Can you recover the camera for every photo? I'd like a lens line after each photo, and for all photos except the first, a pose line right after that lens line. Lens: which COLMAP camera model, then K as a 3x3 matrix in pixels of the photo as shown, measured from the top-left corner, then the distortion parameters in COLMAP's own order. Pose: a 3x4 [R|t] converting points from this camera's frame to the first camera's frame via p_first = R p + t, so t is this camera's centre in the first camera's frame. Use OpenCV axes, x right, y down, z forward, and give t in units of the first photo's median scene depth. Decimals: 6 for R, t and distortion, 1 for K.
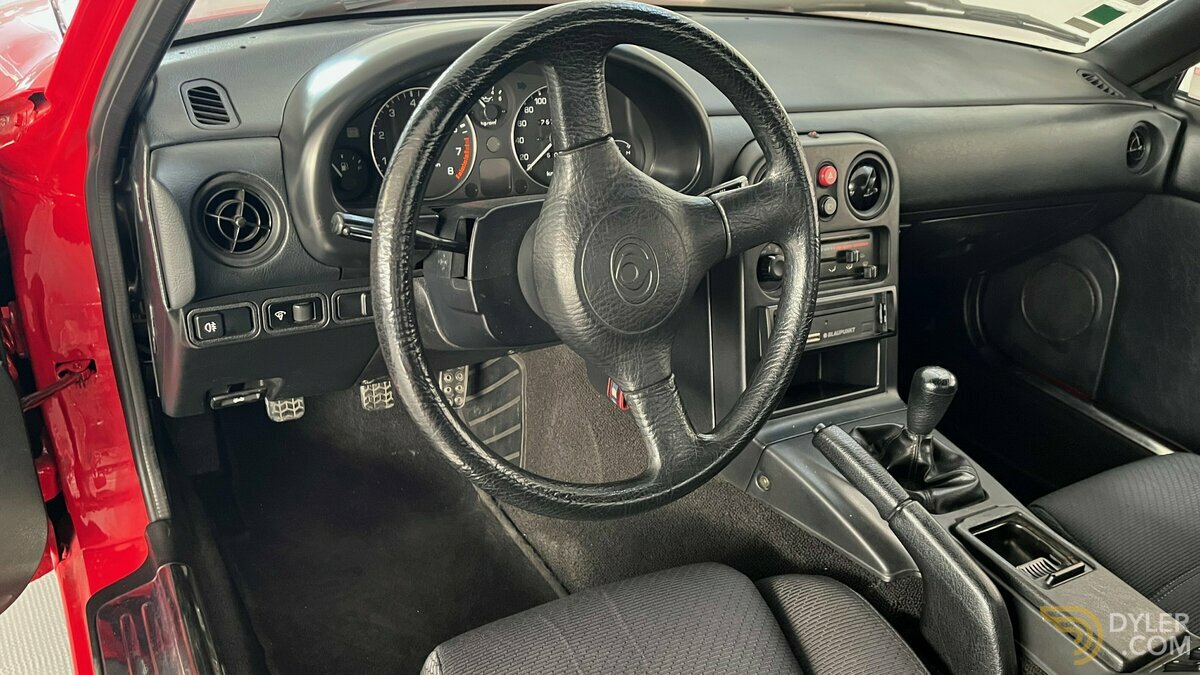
lens RADIAL K [[934.7, 0, 601.0], [0, 934.7, 382.9], [0, 0, 1]] dist [0.049756, -0.000090]
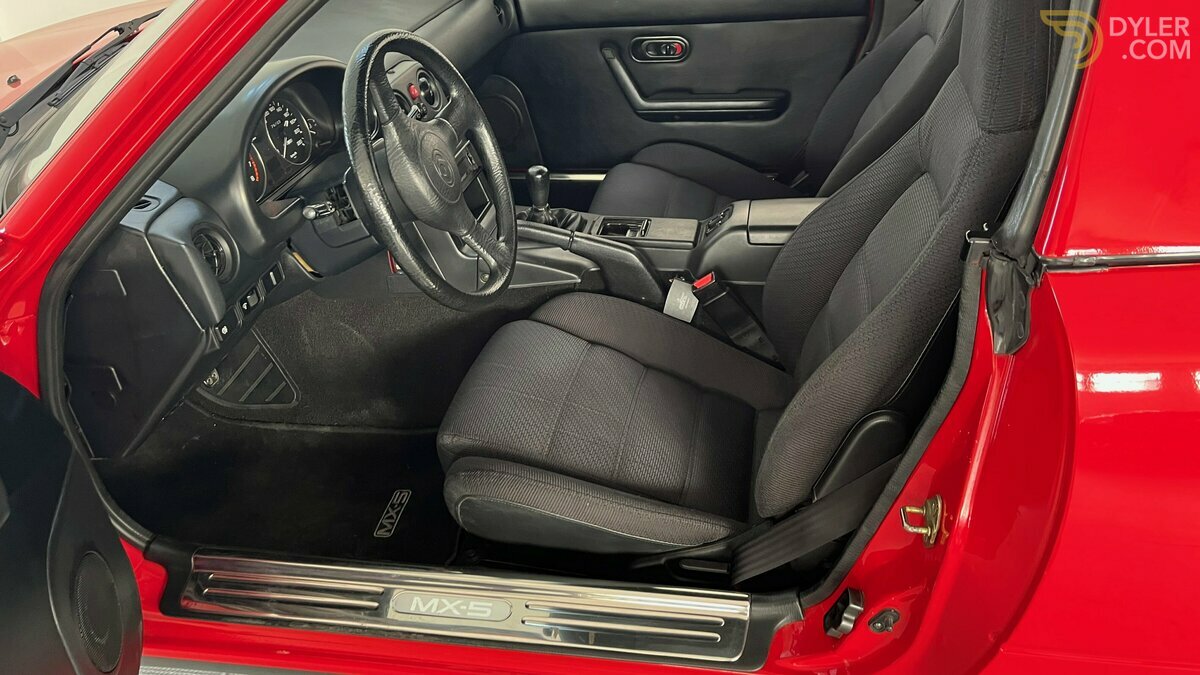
lens RADIAL K [[928.0, 0, 636.9], [0, 928.0, 336.7], [0, 0, 1]] dist [0.002650, 0.004582]
pose [[0.628326, -0.525771, 0.573386, -0.535963], [0.484757, 0.841071, 0.240022, -0.055990], [-0.608455, 0.127141, 0.783338, -0.335292]]
